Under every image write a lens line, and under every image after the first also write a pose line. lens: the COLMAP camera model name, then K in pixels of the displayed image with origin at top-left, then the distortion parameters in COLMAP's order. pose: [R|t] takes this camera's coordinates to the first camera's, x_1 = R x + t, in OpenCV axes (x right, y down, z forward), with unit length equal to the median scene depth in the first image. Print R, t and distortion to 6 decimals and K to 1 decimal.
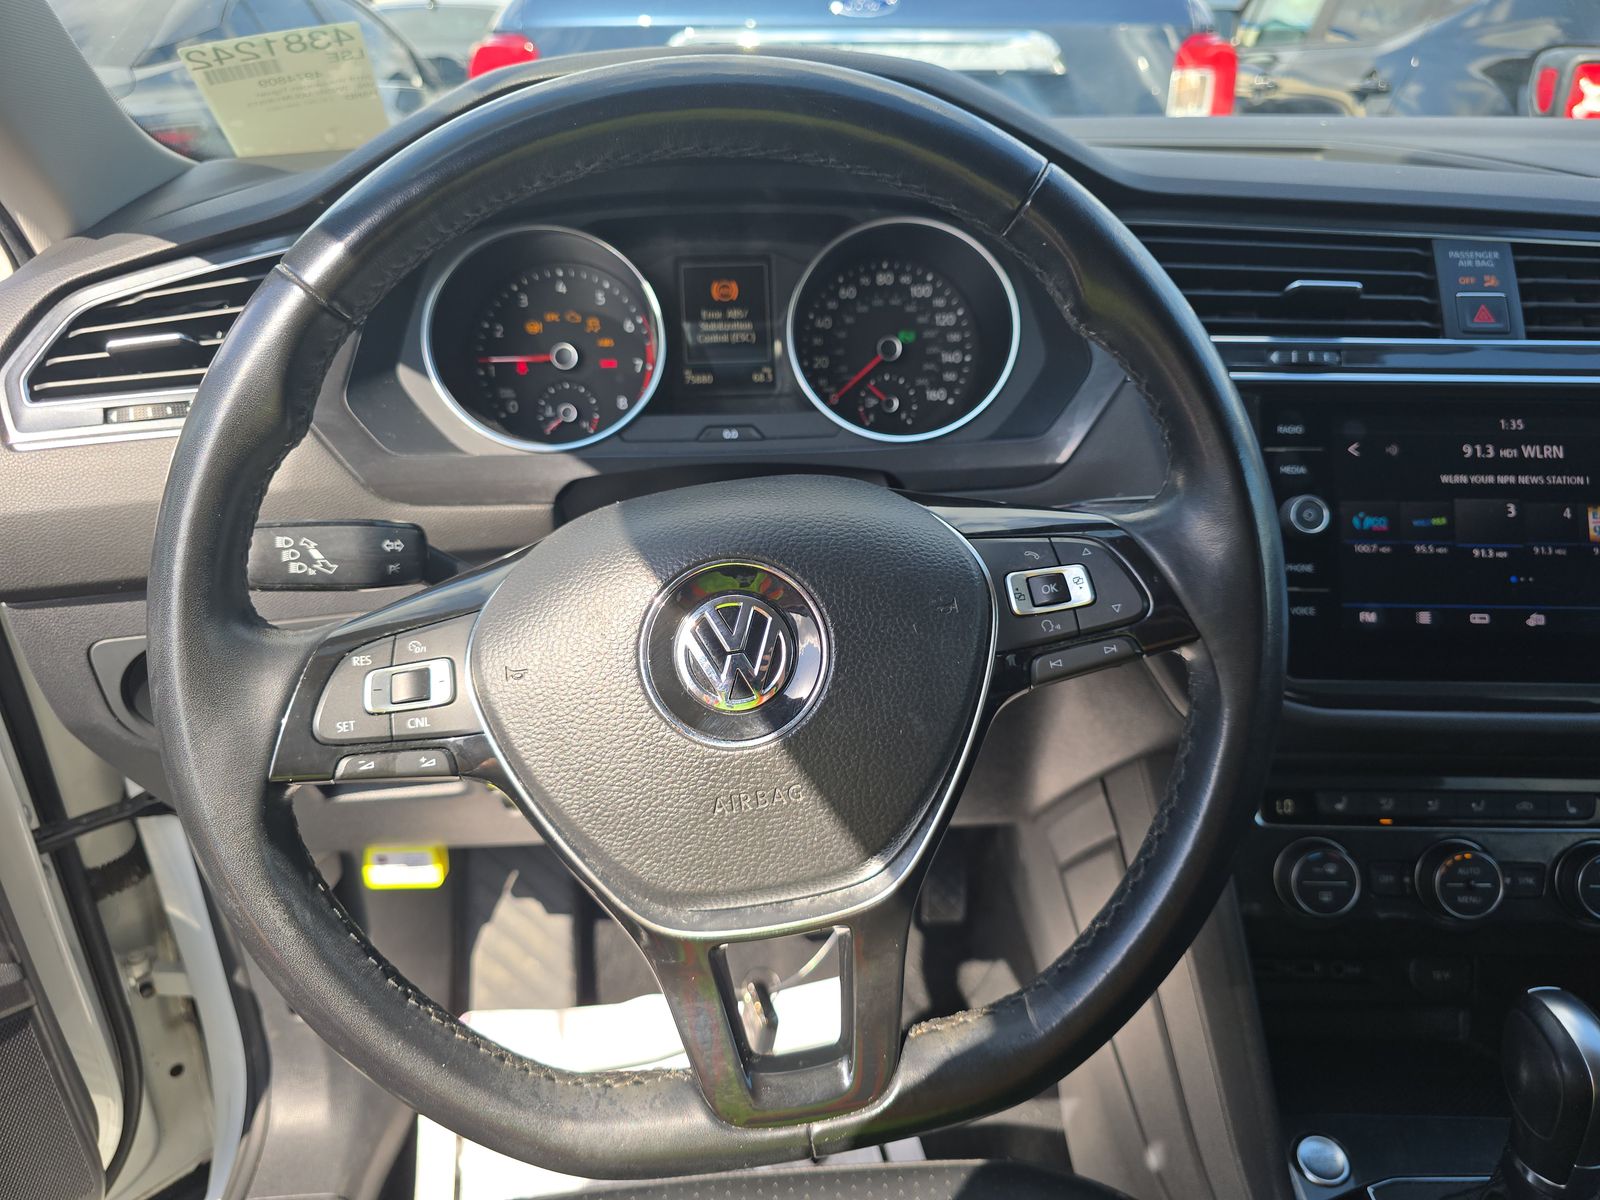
lens RADIAL K [[1102.5, 0, 799.5], [0, 1102.5, 606.3], [0, 0, 1]] dist [0.040657, -0.040491]
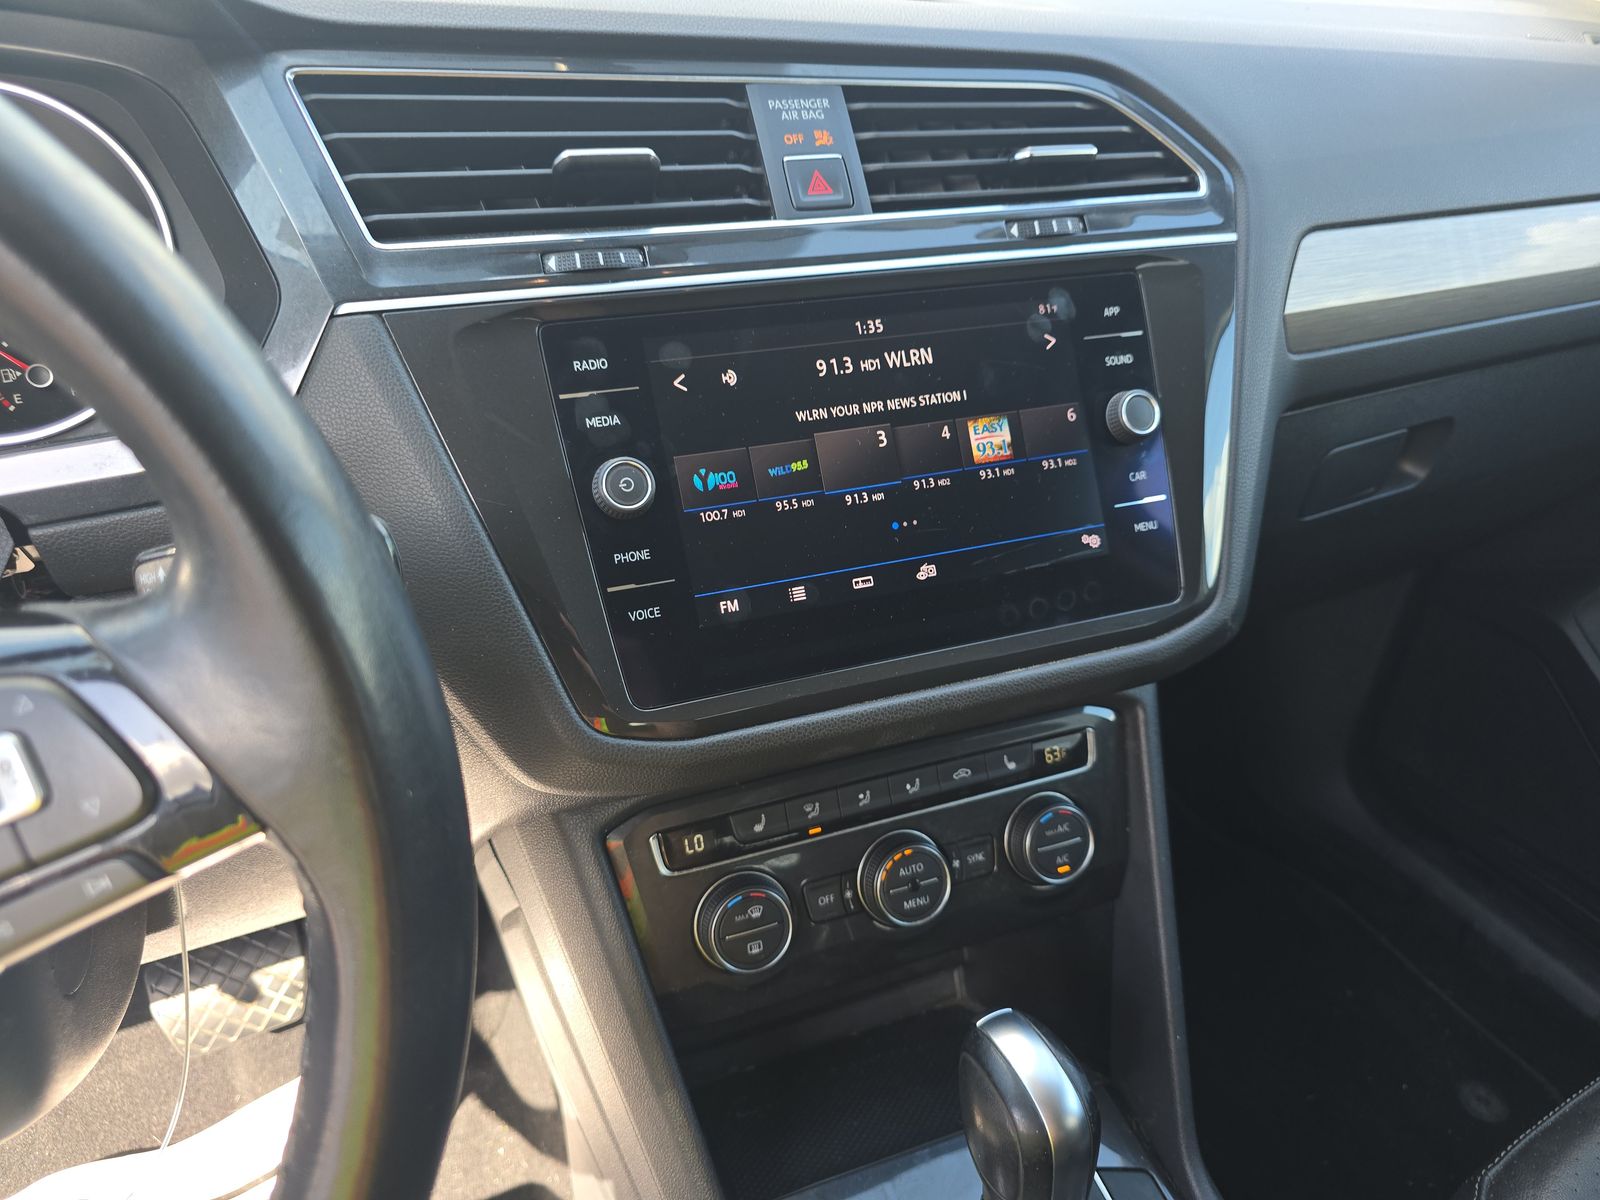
lens RADIAL K [[1102.5, 0, 800.9], [0, 1102.5, 599.2], [0, 0, 1]] dist [0.040657, -0.040491]
pose [[0.929124, -0.181677, 0.322060, 0.315449], [0.151892, 0.981621, 0.115540, -0.073834], [-0.337132, -0.058433, 0.939642, 0.279929]]
